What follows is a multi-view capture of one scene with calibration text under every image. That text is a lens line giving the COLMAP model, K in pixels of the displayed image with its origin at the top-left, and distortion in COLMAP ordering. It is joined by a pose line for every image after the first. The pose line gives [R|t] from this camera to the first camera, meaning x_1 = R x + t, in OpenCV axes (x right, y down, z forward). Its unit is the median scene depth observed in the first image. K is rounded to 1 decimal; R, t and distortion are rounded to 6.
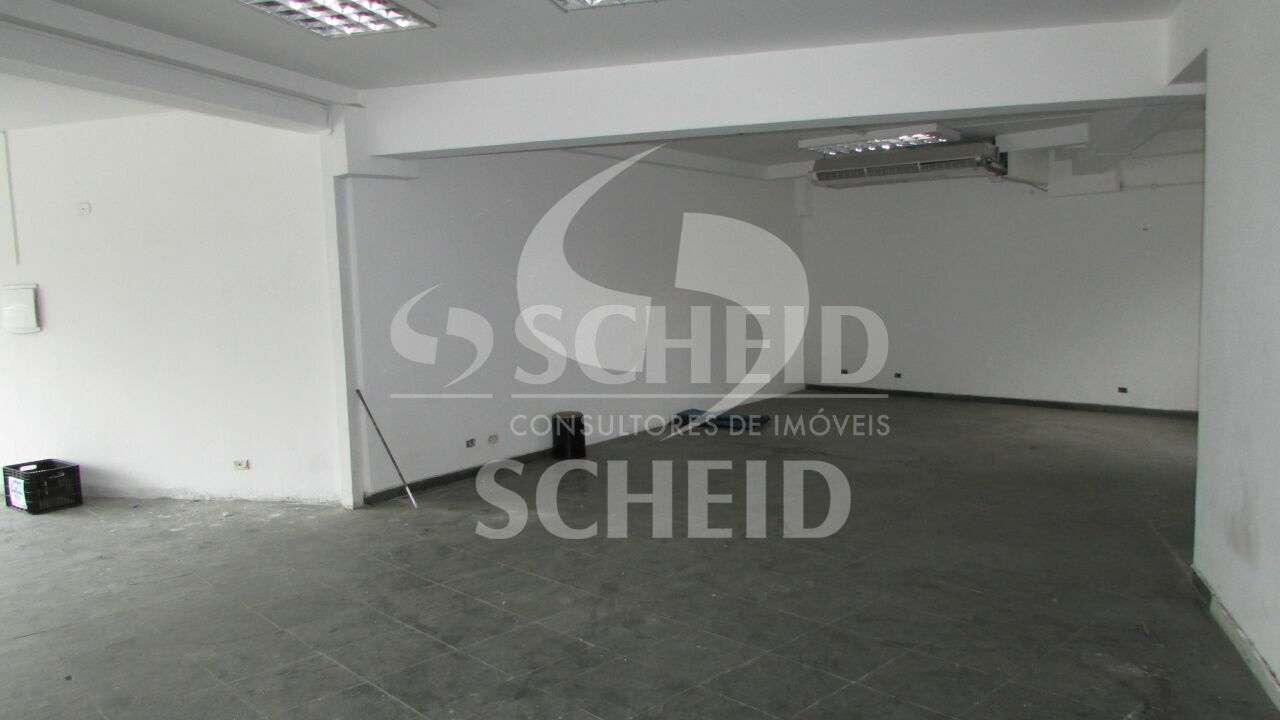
lens RADIAL K [[910.7, 0, 645.5], [0, 910.7, 360.7], [0, 0, 1]] dist [-0.012166, -0.000546]
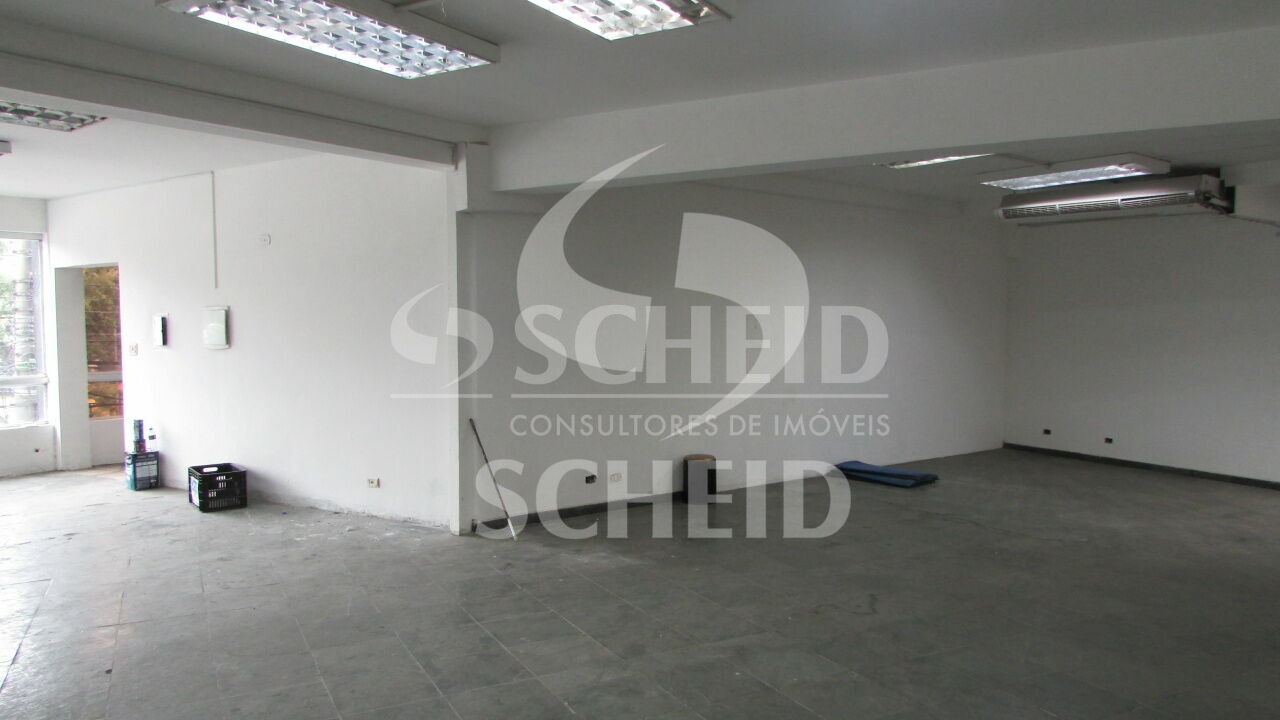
lens RADIAL K [[910.7, 0, 637.9], [0, 910.7, 362.8], [0, 0, 1]] dist [-0.012166, -0.000546]
pose [[0.962246, 0.046910, -0.268107, 0.129565], [-0.056728, 0.997969, -0.028990, -0.011463], [0.266202, 0.043105, 0.962953, 0.058111]]
